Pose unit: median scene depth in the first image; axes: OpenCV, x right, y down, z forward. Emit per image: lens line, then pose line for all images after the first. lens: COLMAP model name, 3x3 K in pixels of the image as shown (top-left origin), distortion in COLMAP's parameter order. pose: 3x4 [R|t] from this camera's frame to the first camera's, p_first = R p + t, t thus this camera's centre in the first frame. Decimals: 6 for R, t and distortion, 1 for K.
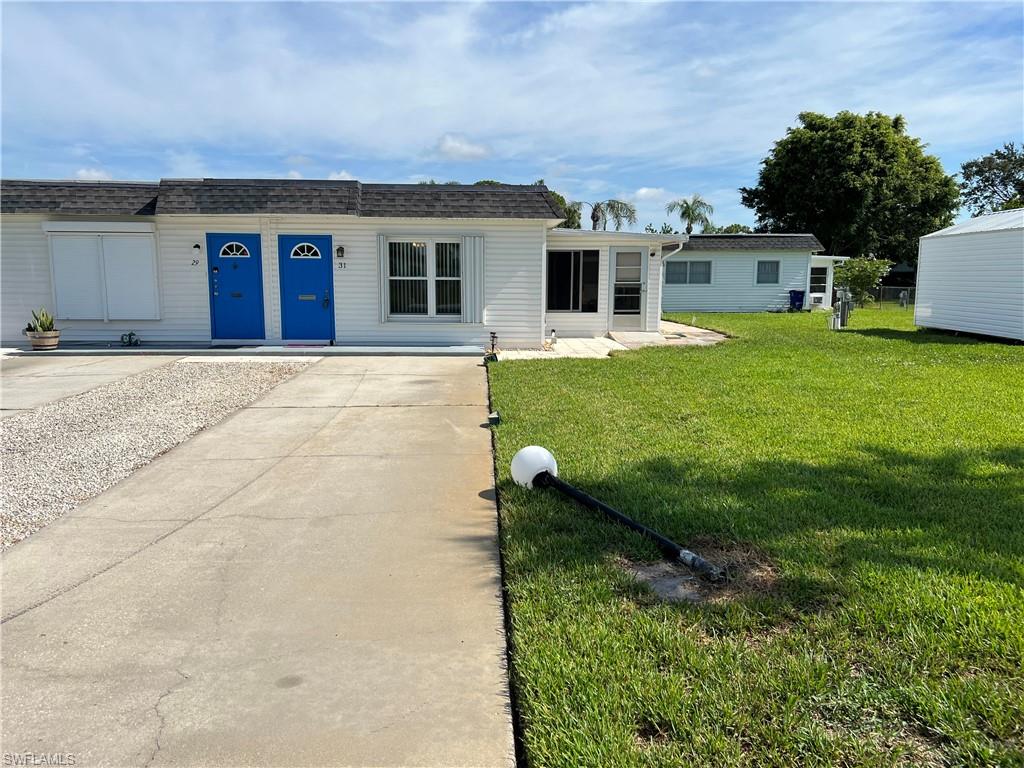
lens RADIAL K [[789.3, 0, 512.2], [0, 789.3, 396.3], [0, 0, 1]] dist [0.065647, -0.080083]
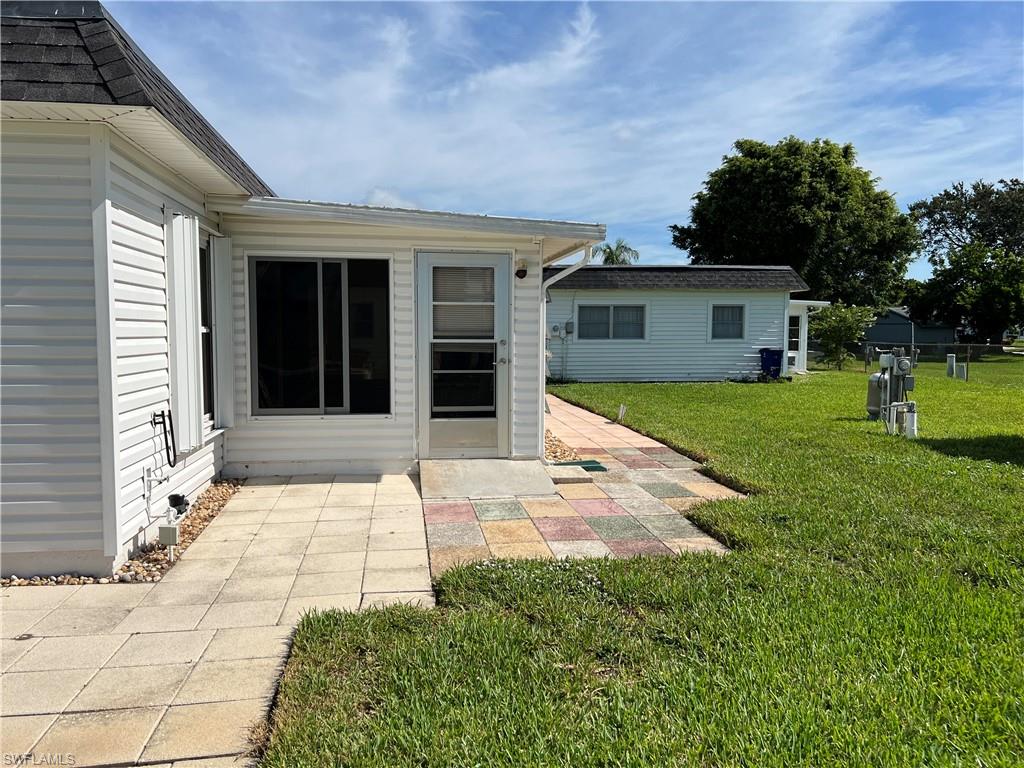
lens RADIAL K [[789.3, 0, 522.6], [0, 789.3, 398.9], [0, 0, 1]] dist [0.065647, -0.080083]
pose [[0.994886, -0.008748, 0.100625, 0.135440], [0.014922, 0.998041, -0.060765, -0.088708], [-0.099896, 0.061956, 0.993067, 0.596320]]
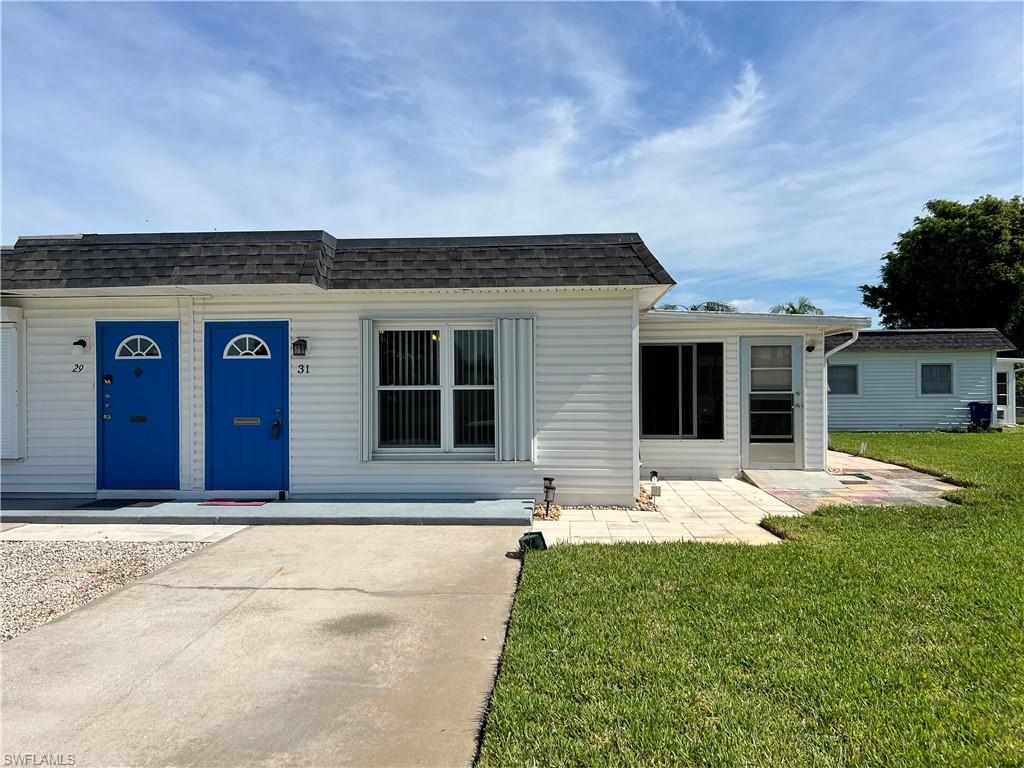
lens RADIAL K [[789.3, 0, 513.7], [0, 789.3, 382.5], [0, 0, 1]] dist [0.065647, -0.080083]
pose [[0.993440, -0.010501, -0.113868, 0.014353], [-0.007551, 0.987578, -0.156949, -0.050381], [0.114102, 0.156780, 0.981020, 0.353157]]
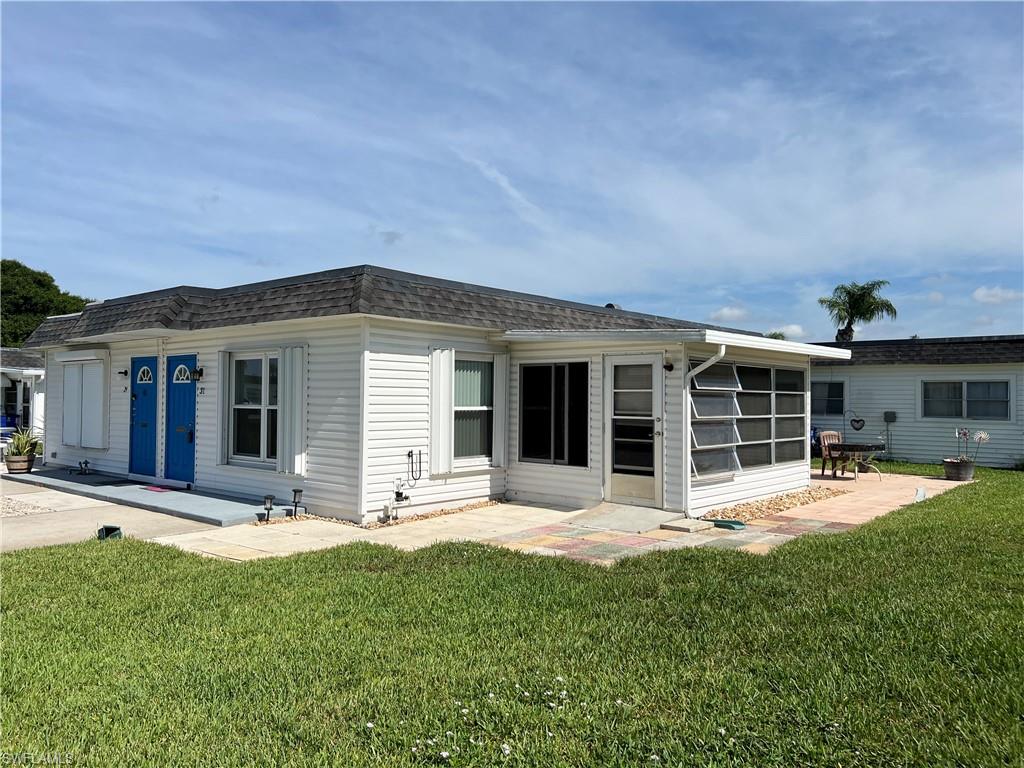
lens RADIAL K [[789.3, 0, 483.1], [0, 789.3, 391.9], [0, 0, 1]] dist [0.065647, -0.080083]
pose [[0.719274, -0.004825, -0.694710, 0.457904], [-0.107162, 0.987237, -0.117808, -0.084497], [0.686412, 0.159183, 0.709577, 0.529075]]
